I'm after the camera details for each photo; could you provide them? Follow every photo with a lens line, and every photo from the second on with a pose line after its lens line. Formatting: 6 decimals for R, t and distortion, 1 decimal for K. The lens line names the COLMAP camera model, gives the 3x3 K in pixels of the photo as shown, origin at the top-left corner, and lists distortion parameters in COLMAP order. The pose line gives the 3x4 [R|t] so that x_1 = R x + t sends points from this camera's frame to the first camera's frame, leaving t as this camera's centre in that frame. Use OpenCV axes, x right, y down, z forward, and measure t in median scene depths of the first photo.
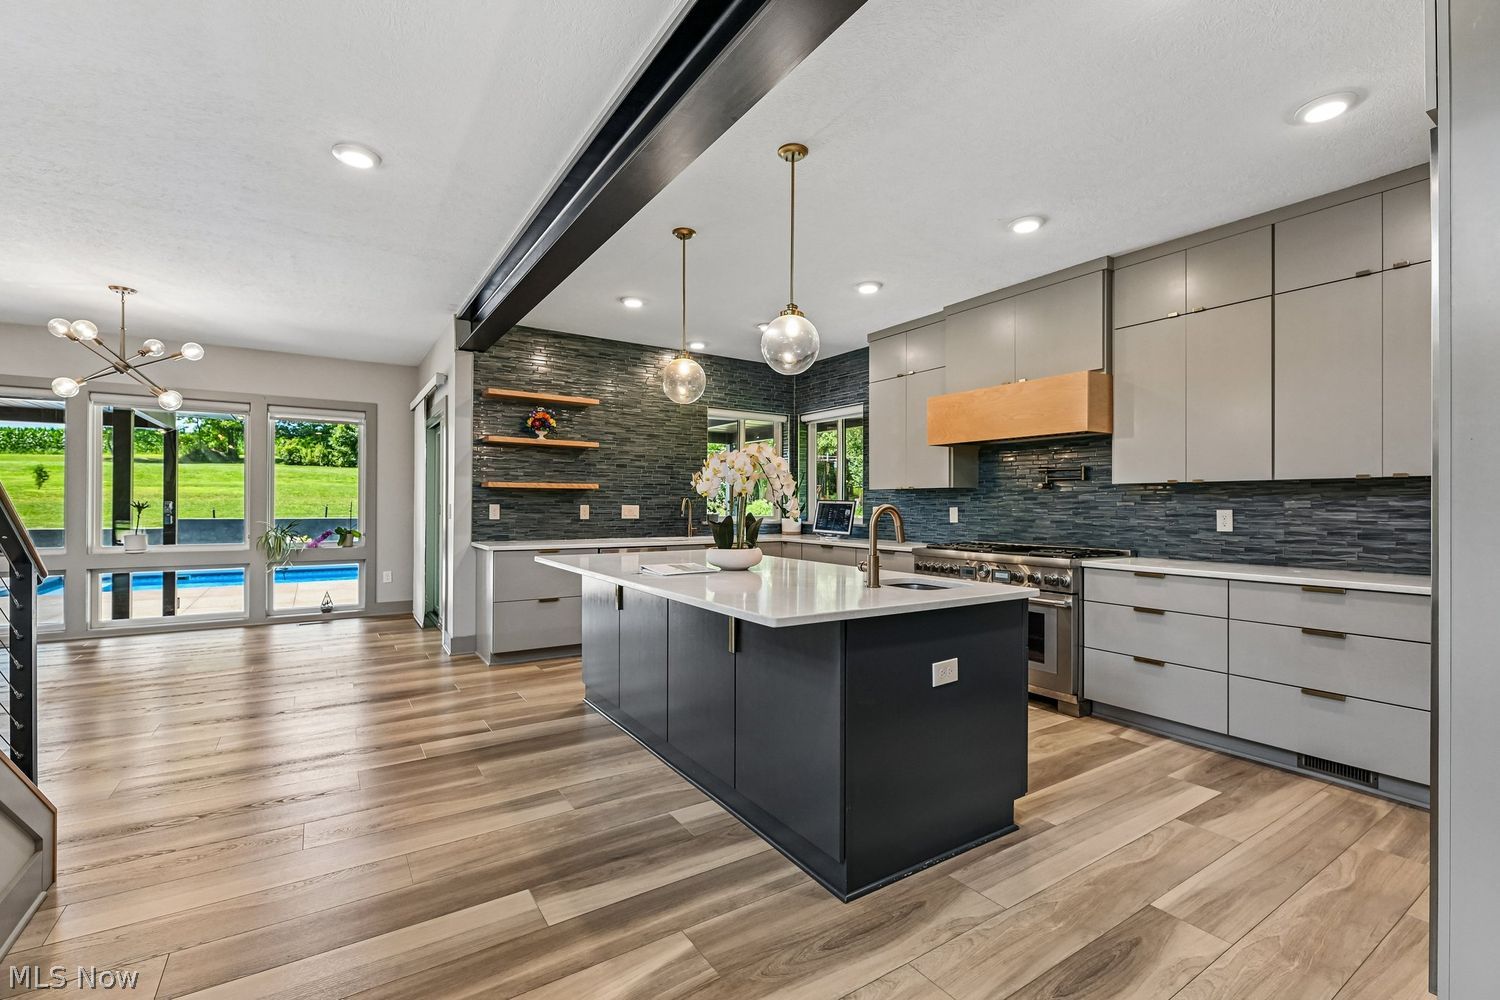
lens RADIAL K [[658.4, 0, 758.8], [0, 658.4, 501.8], [0, 0, 1]] dist [0.000197, -0.002853]
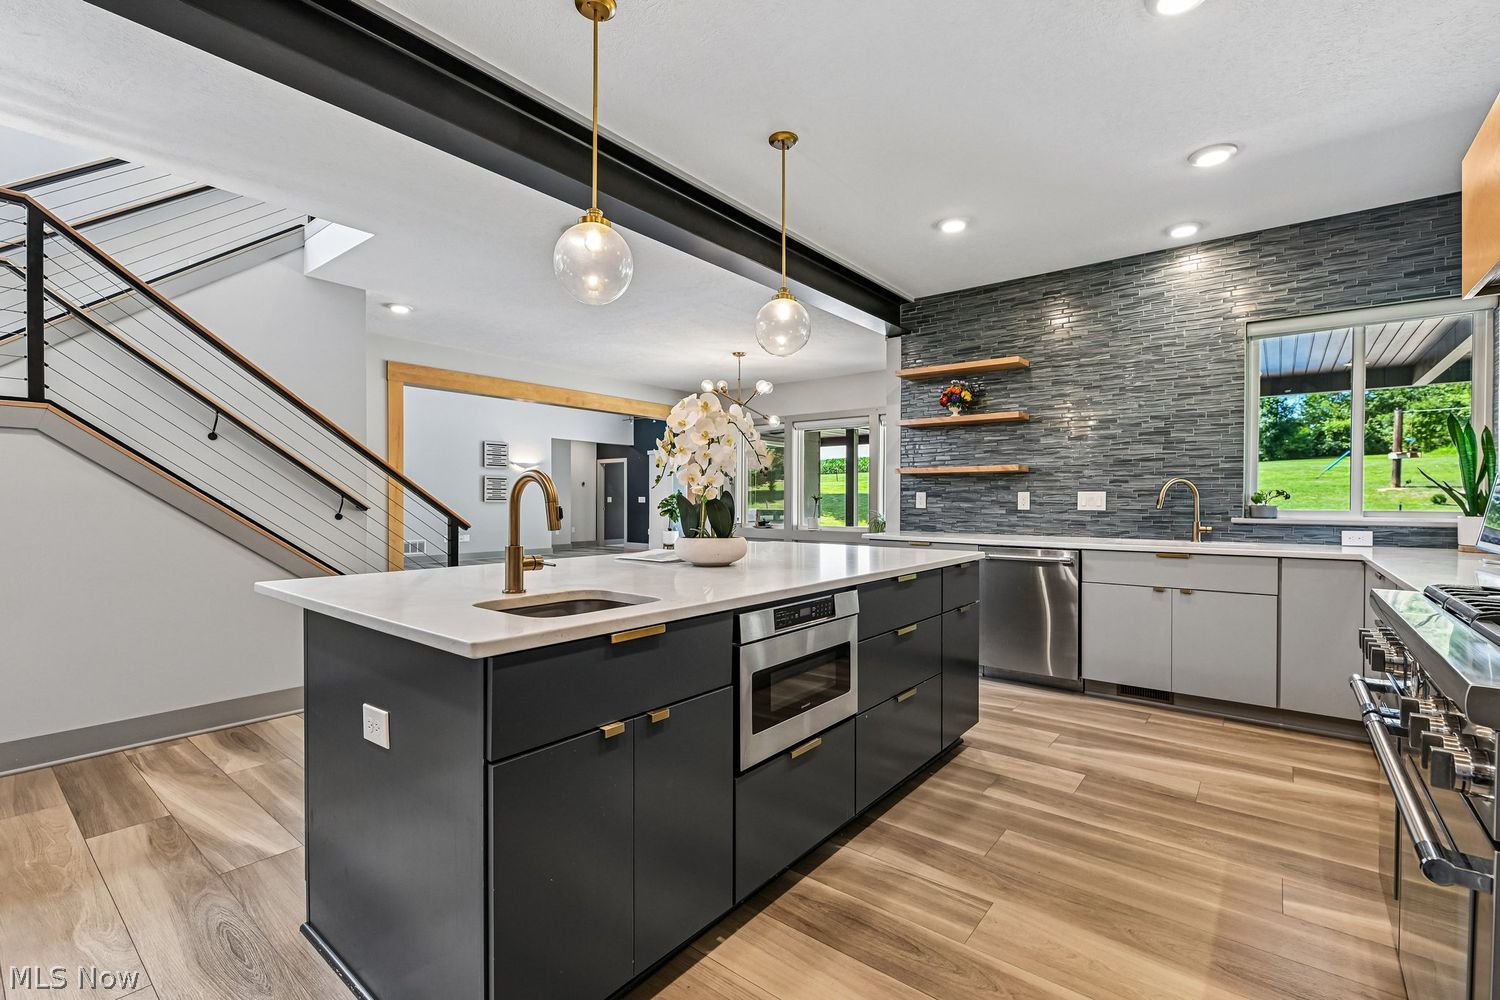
lens RADIAL K [[658.4, 0, 750.9], [0, 658.4, 502.7], [0, 0, 1]] dist [0.000197, -0.002853]
pose [[0.302356, -0.000687, -0.953195, 0.516586], [0.003051, 0.999995, 0.000247, 0.022072], [0.953190, -0.002983, 0.302356, 0.593609]]
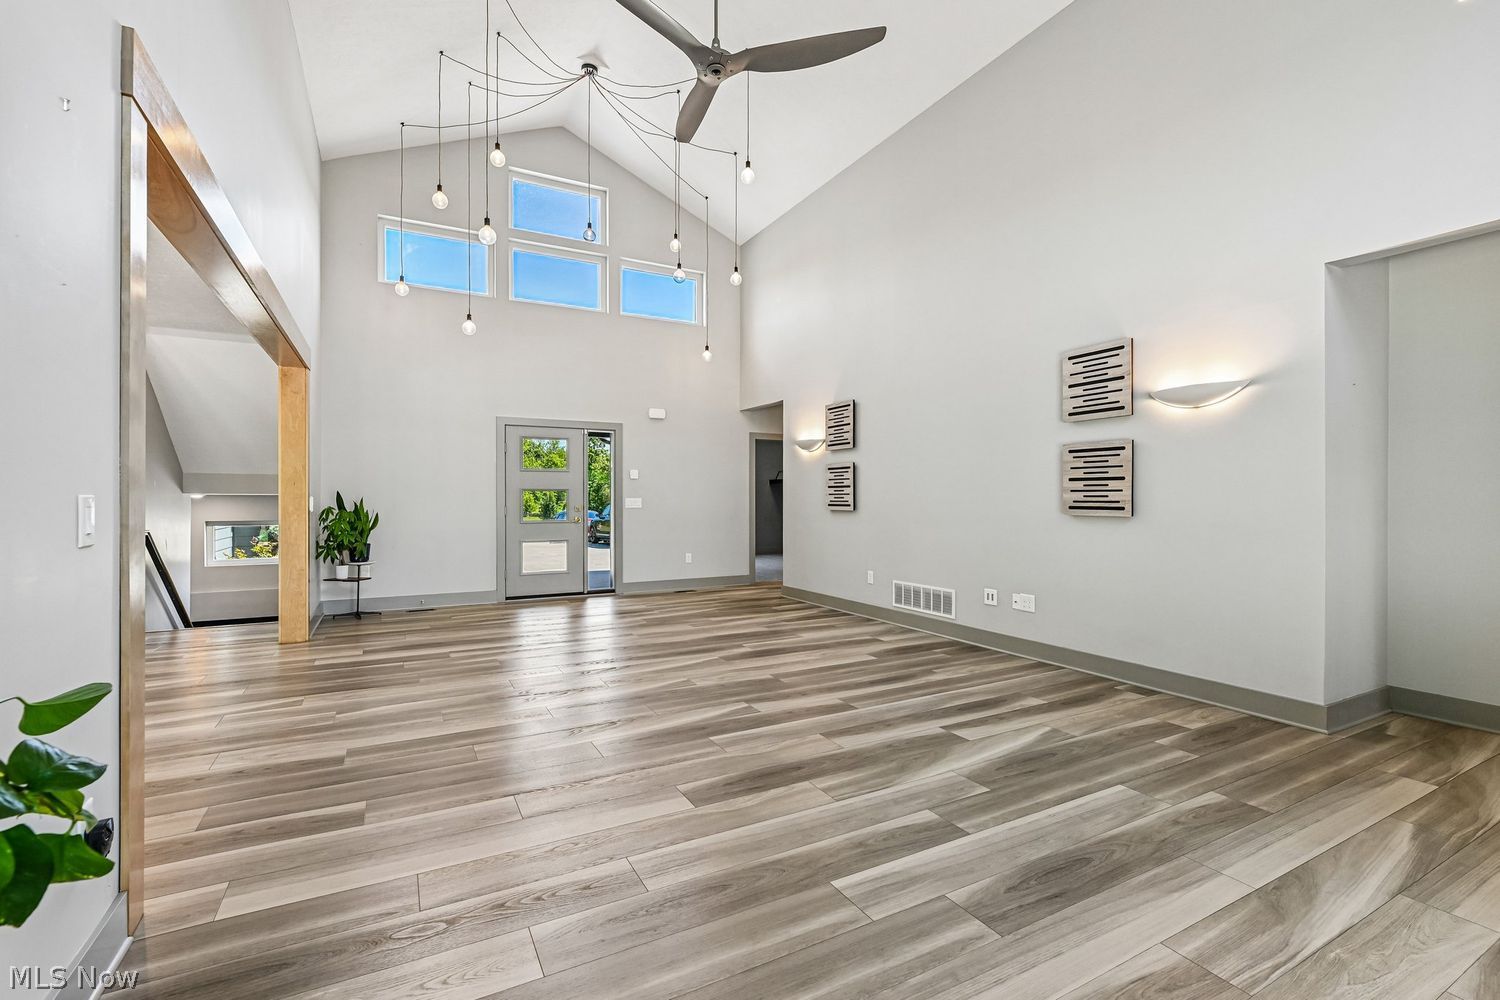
lens RADIAL K [[658.4, 0, 751.7], [0, 658.4, 488.4], [0, 0, 1]] dist [0.000197, -0.002853]
pose [[-0.996317, -0.004909, 0.085606, -2.092927], [-0.006570, 0.999795, -0.019143, -0.002289], [-0.085494, -0.019635, -0.996145, 1.445825]]
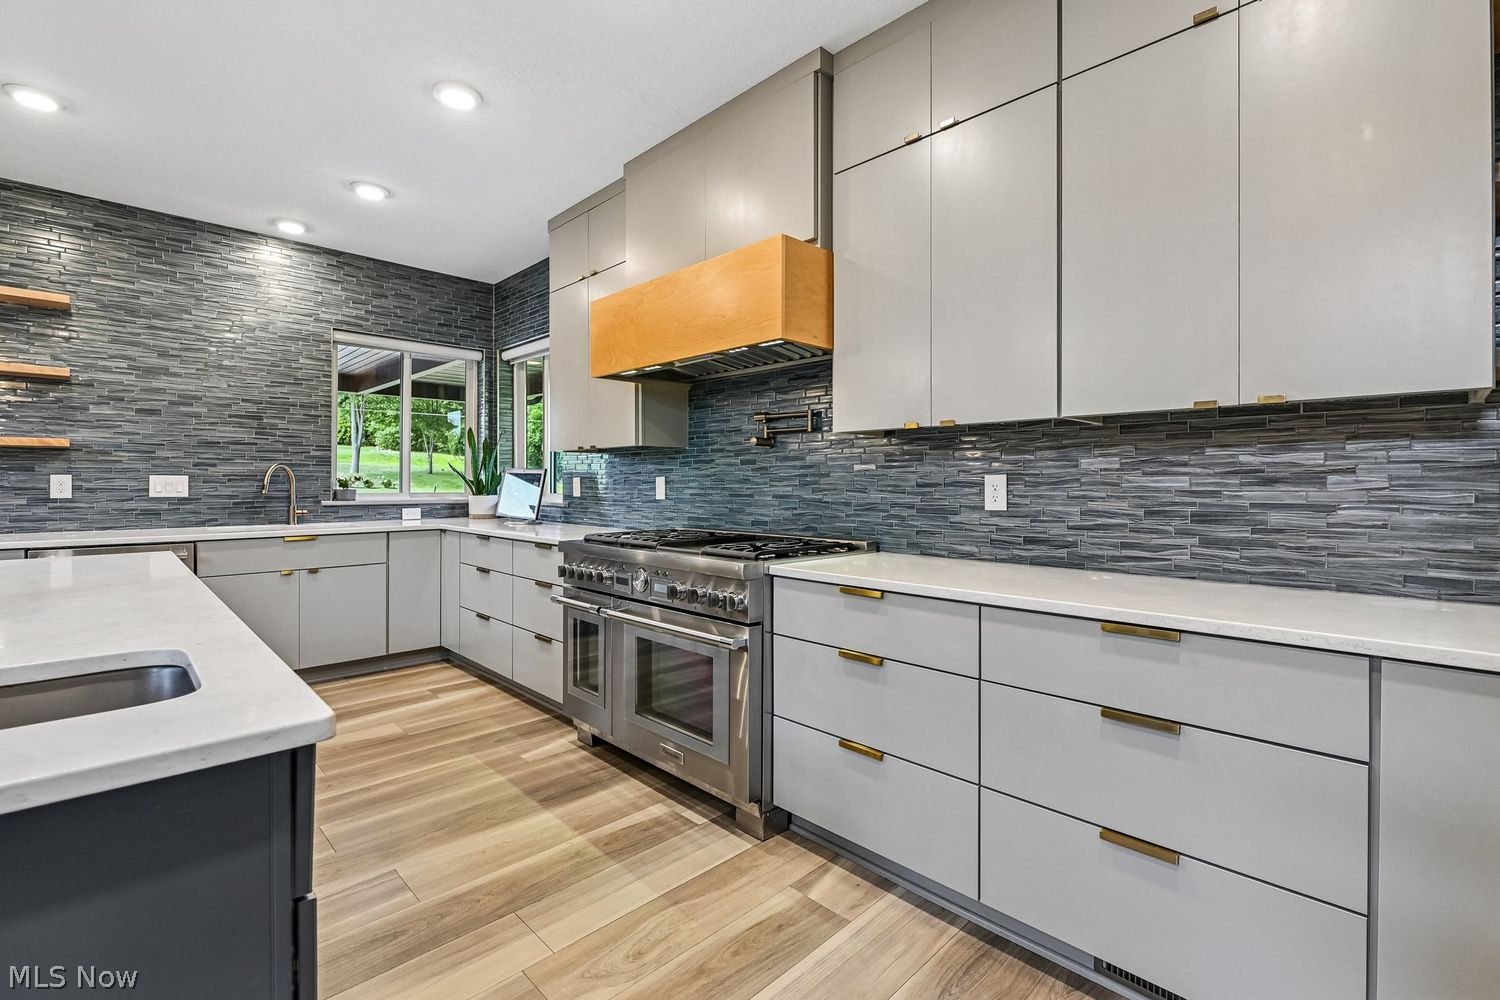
lens RADIAL K [[658.4, 0, 769.7], [0, 658.4, 482.1], [0, 0, 1]] dist [0.000197, -0.002853]
pose [[0.979230, -0.002208, 0.202740, 0.324212], [0.001546, 0.999993, 0.003420, 0.014140], [-0.202746, -0.003036, 0.979227, 0.381542]]
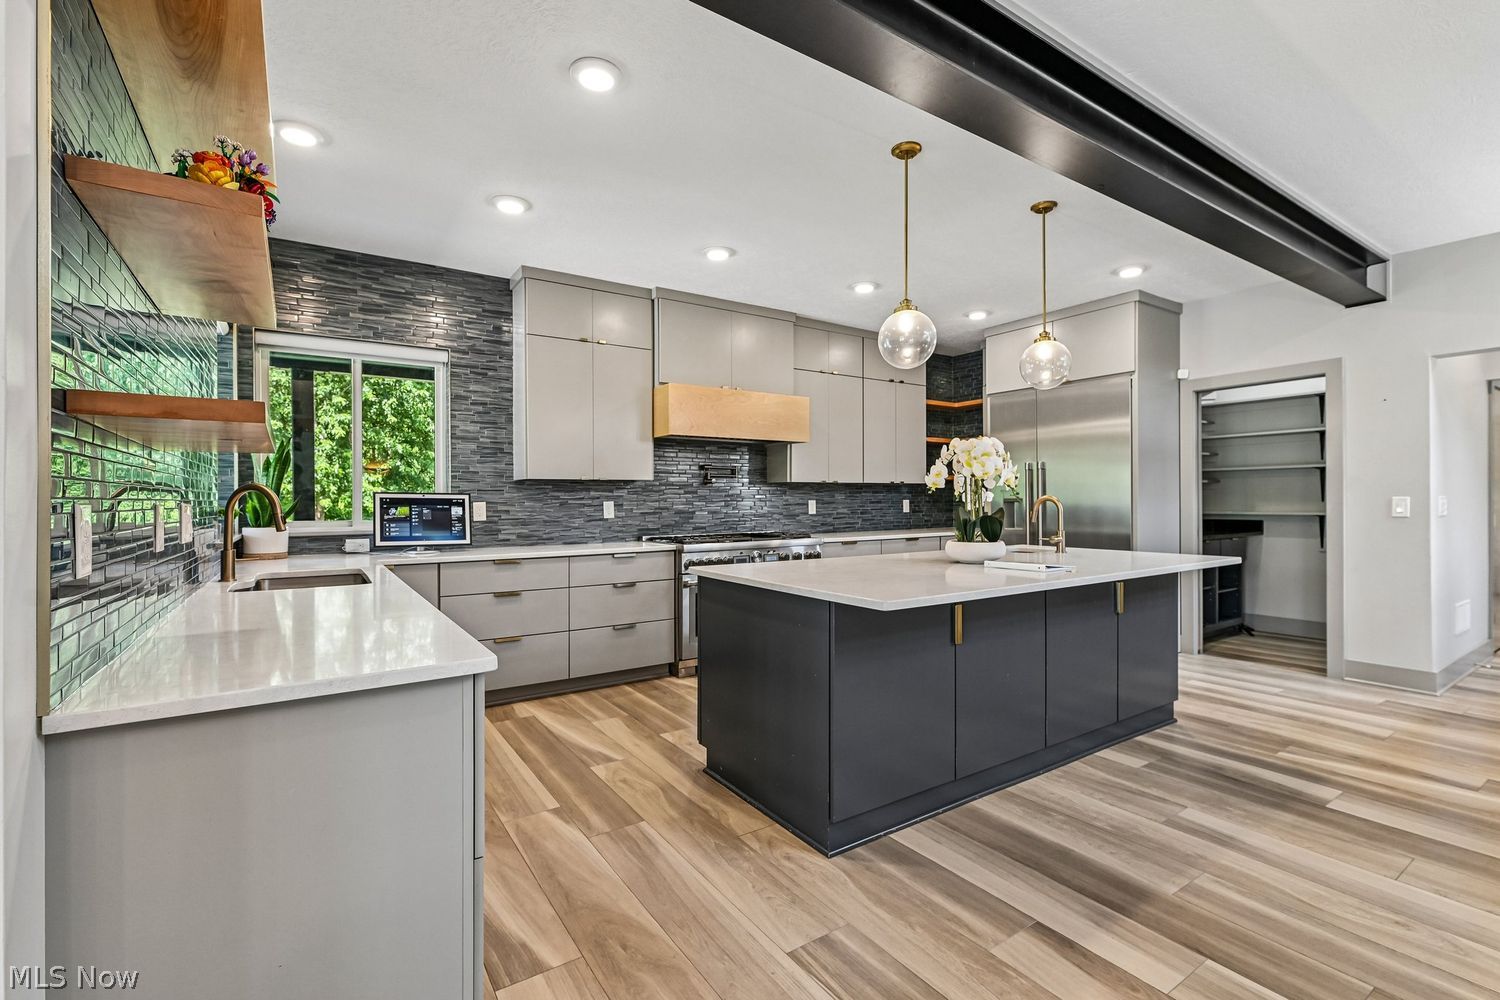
lens RADIAL K [[658.4, 0, 748.4], [0, 658.4, 510.8], [0, 0, 1]] dist [0.000197, -0.002853]
pose [[0.003585, -0.021274, 0.999767, -0.736062], [0.001701, 0.999772, 0.021268, 0.002782], [-0.999992, 0.001624, 0.003620, 0.970903]]
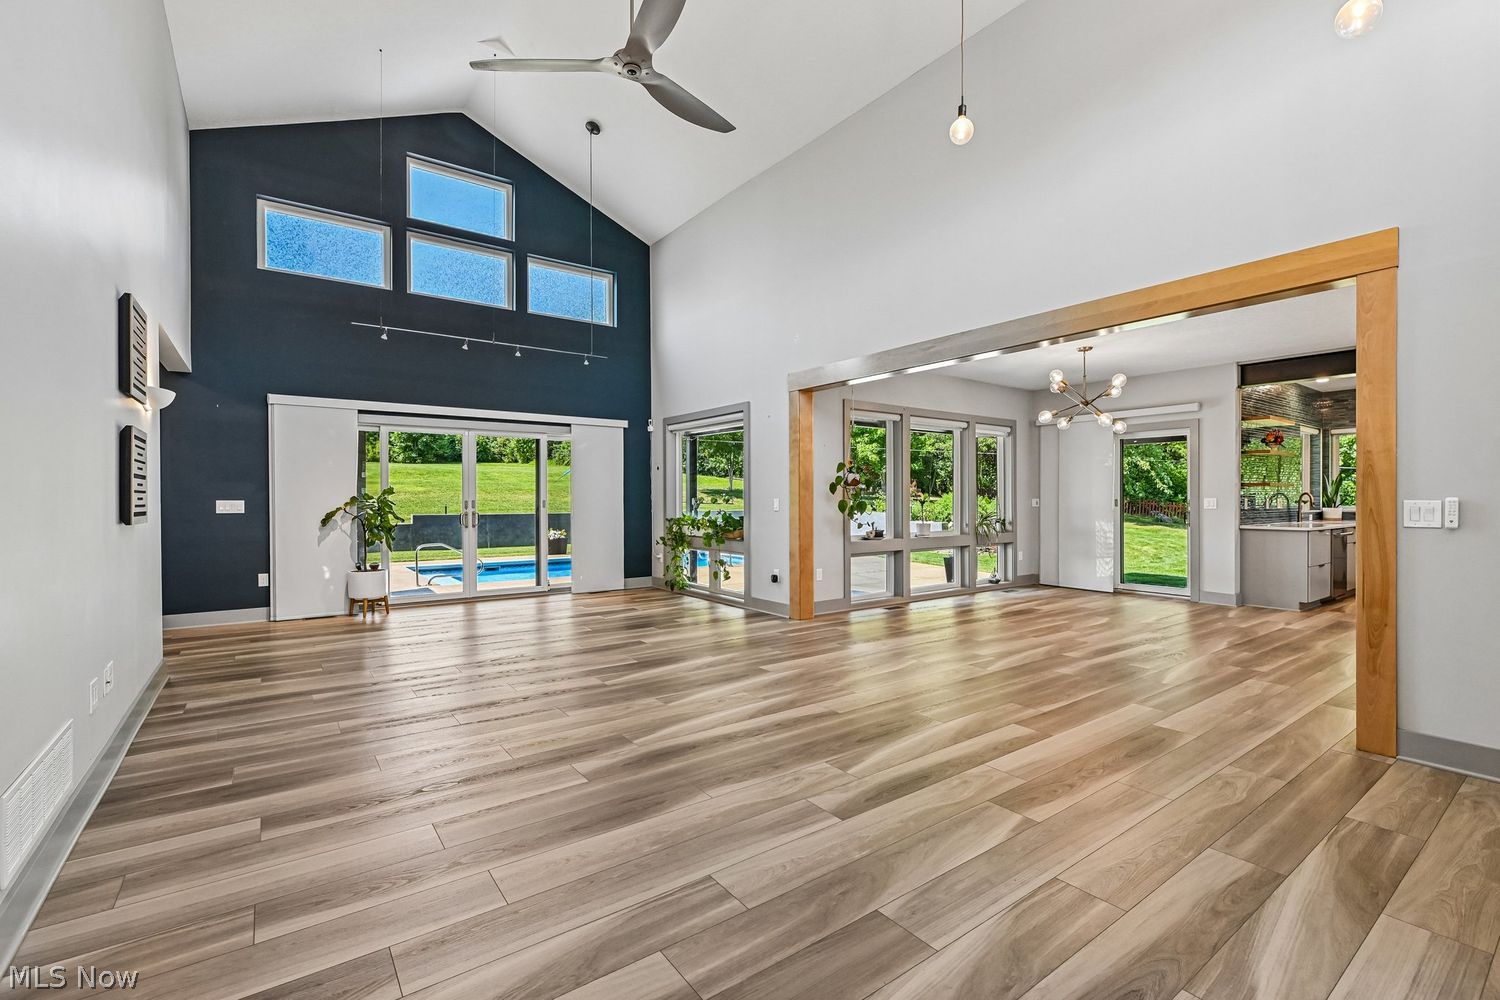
lens RADIAL K [[658.4, 0, 751.9], [0, 658.4, 497.9], [0, 0, 1]] dist [0.000197, -0.002853]
pose [[0.998908, -0.006552, 0.046251, -1.840645], [0.006350, 0.999970, 0.004508, -0.012156], [-0.046279, -0.004210, 0.998920, -0.408422]]
